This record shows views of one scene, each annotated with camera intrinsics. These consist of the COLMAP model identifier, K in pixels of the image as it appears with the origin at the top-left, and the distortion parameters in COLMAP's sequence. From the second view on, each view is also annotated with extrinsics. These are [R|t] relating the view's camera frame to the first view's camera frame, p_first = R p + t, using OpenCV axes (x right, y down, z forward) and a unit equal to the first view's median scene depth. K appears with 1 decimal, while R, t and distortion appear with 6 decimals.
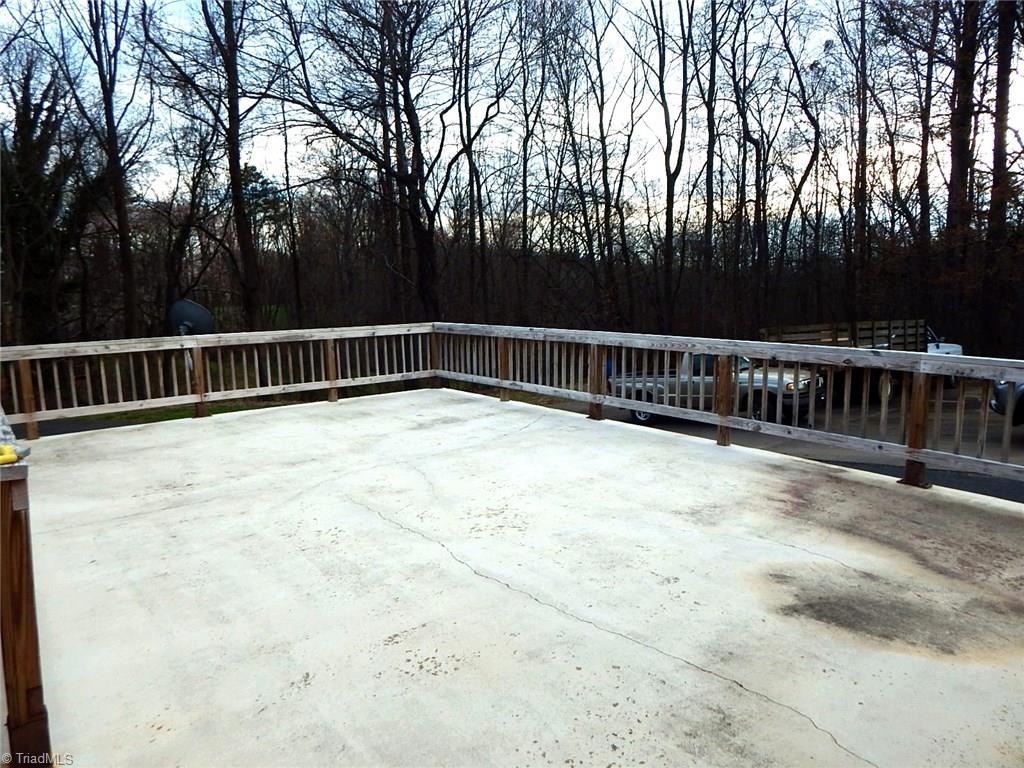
lens RADIAL K [[661.9, 0, 512.0], [0, 661.9, 384.0], [0, 0, 1]] dist [-0.008644, -0.000746]
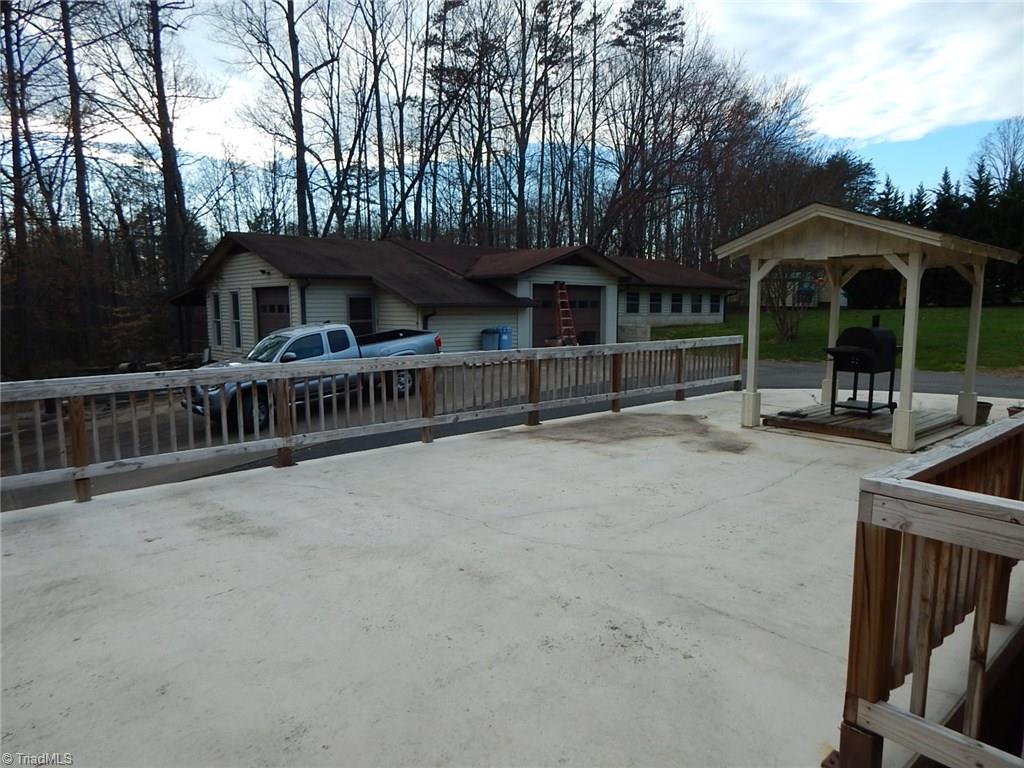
lens RADIAL K [[661.9, 0, 512.0], [0, 661.9, 384.0], [0, 0, 1]] dist [-0.008644, -0.000746]
pose [[-0.020497, -0.109392, 0.993787, -1.124528], [0.149431, 0.982496, 0.111231, -0.160467], [-0.988560, 0.150783, -0.003791, 1.112421]]
